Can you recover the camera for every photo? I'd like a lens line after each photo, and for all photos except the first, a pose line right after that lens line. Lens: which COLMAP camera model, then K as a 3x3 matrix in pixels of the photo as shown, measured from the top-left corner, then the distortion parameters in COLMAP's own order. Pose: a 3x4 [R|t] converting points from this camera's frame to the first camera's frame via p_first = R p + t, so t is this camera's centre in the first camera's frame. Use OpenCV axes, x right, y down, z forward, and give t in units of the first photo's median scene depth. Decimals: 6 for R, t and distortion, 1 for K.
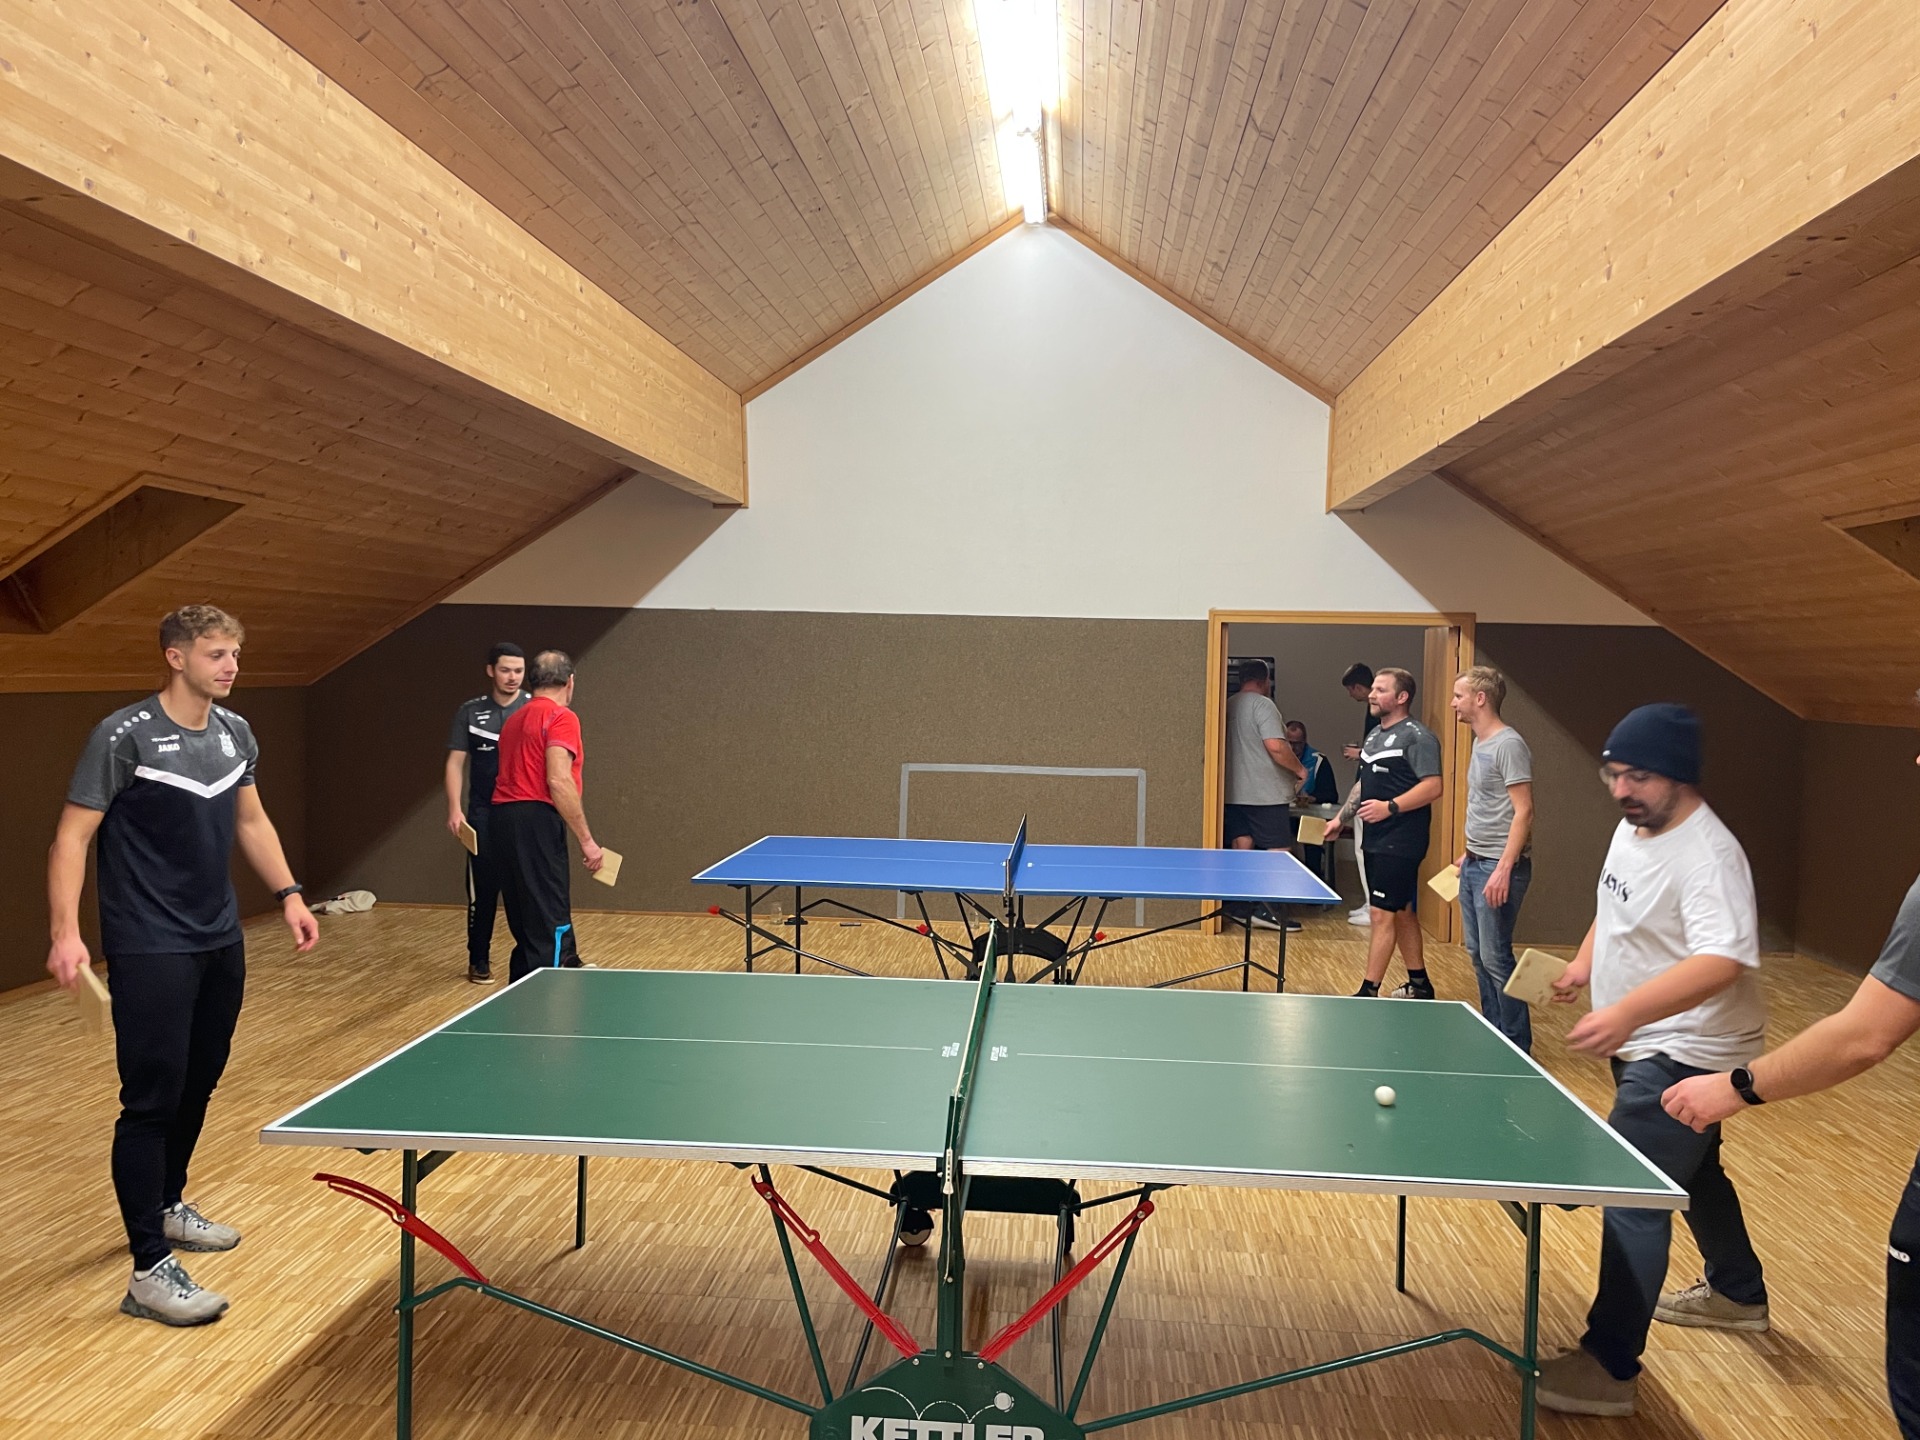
lens RADIAL K [[1461.7, 0, 963.7], [0, 1461.7, 709.9], [0, 0, 1]] dist [0.085363, -0.106222]
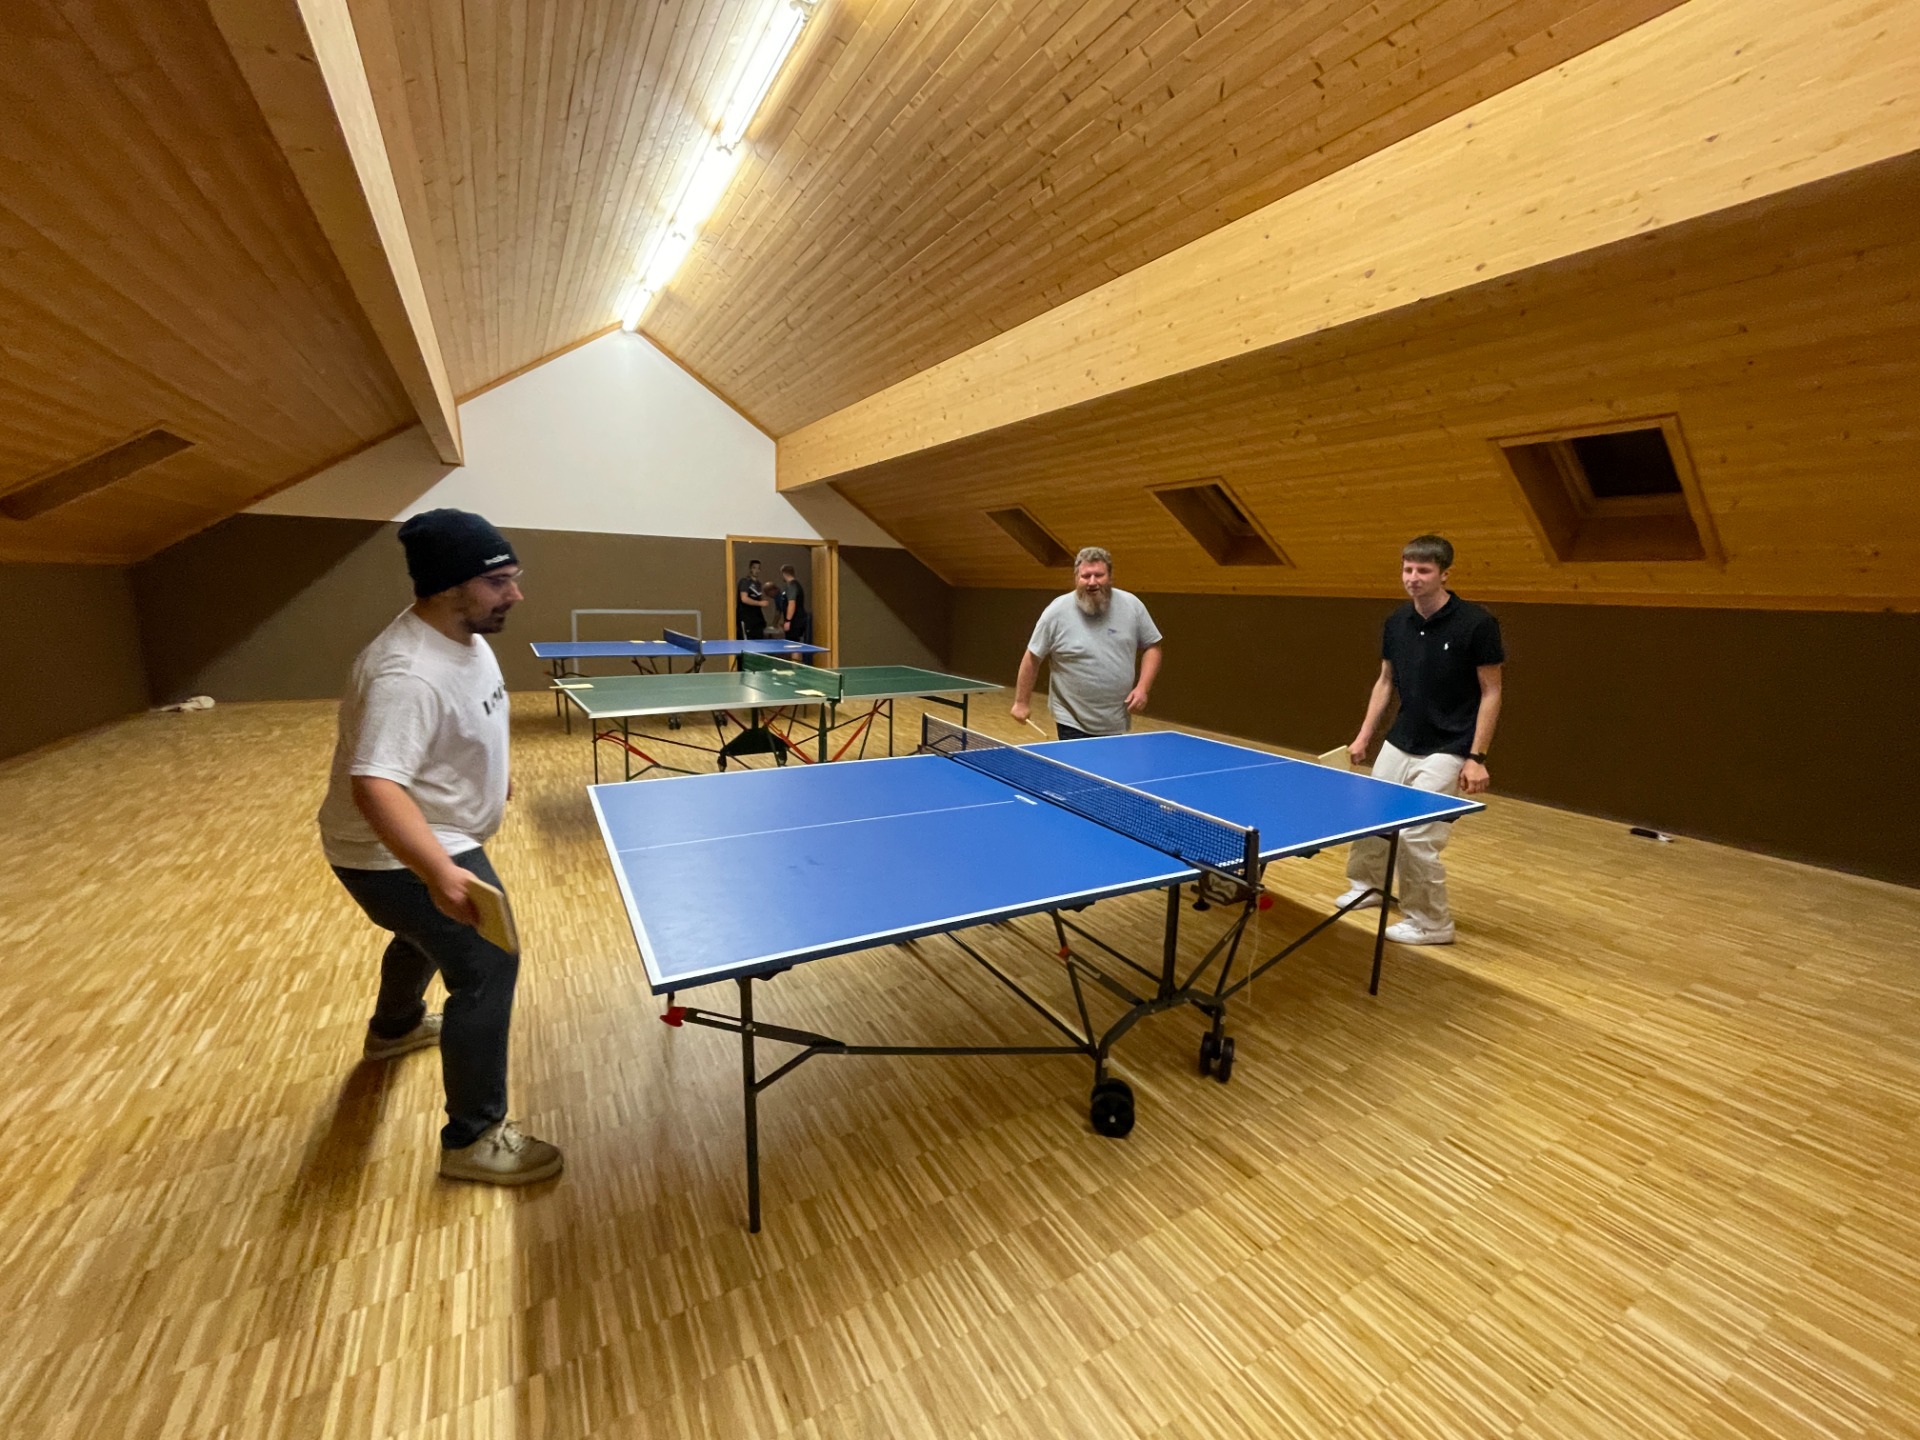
lens RADIAL K [[779.3, 0, 961.9], [0, 779.3, 721.4], [0, 0, 1]] dist [-0.005144, 0.000356]
pose [[0.818566, -0.096627, 0.566227, -0.278652], [0.009643, 0.987922, 0.154649, 0.035888], [-0.574332, -0.121130, 0.809611, -0.197801]]
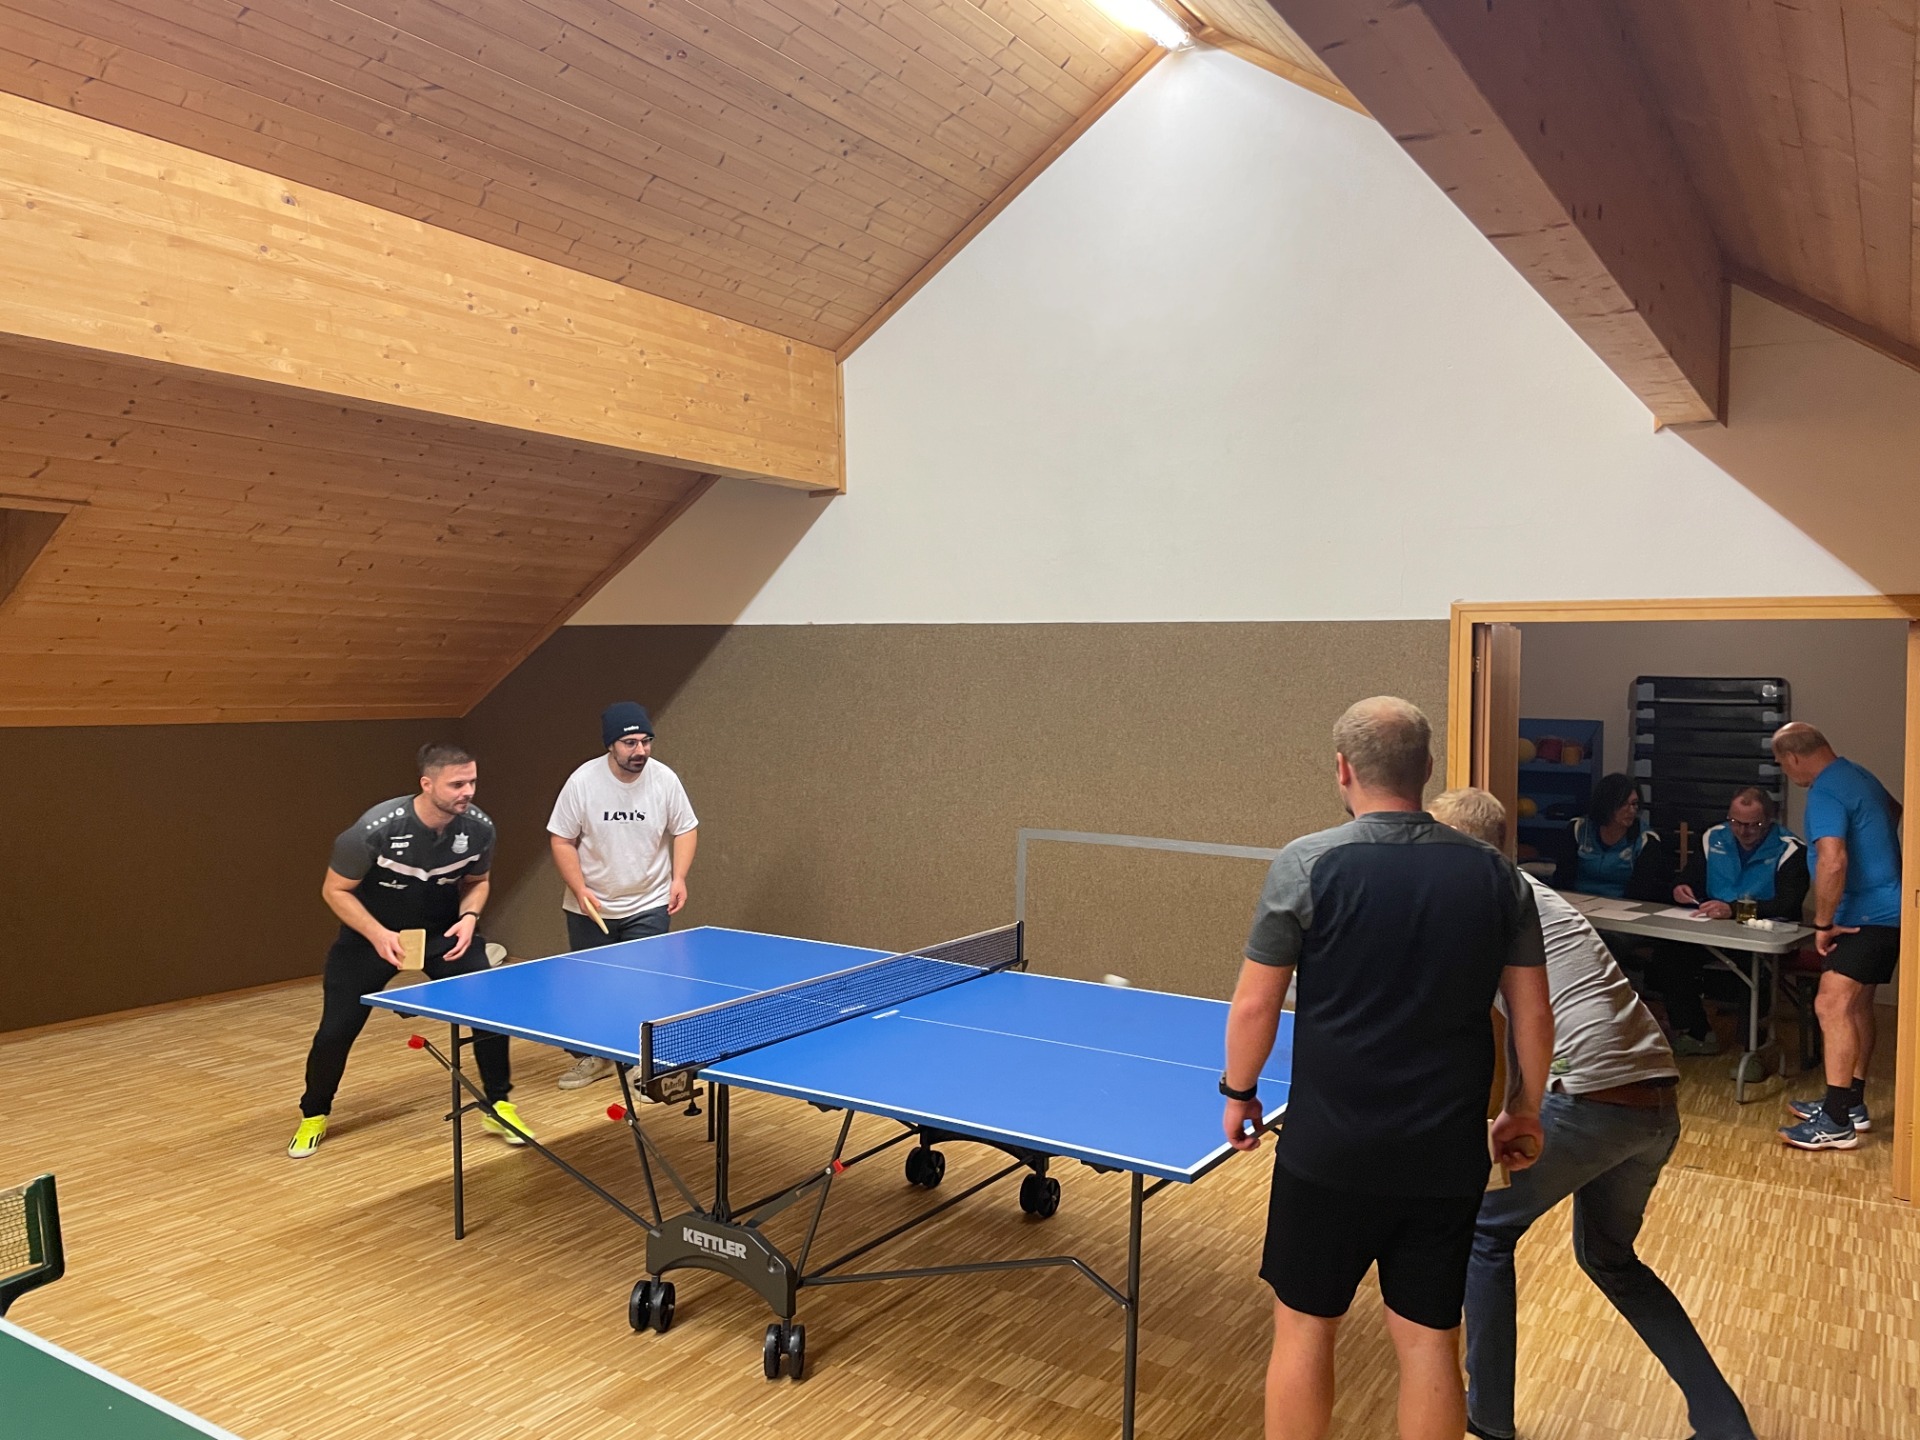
lens RADIAL K [[1461.7, 0, 931.6], [0, 1461.7, 692.0], [0, 0, 1]] dist [0.085363, -0.106222]
pose [[0.877679, -0.003095, -0.479240, 0.343641], [-0.010888, 0.999592, -0.026395, -0.014703], [0.479126, 0.028384, 0.877287, 0.432316]]
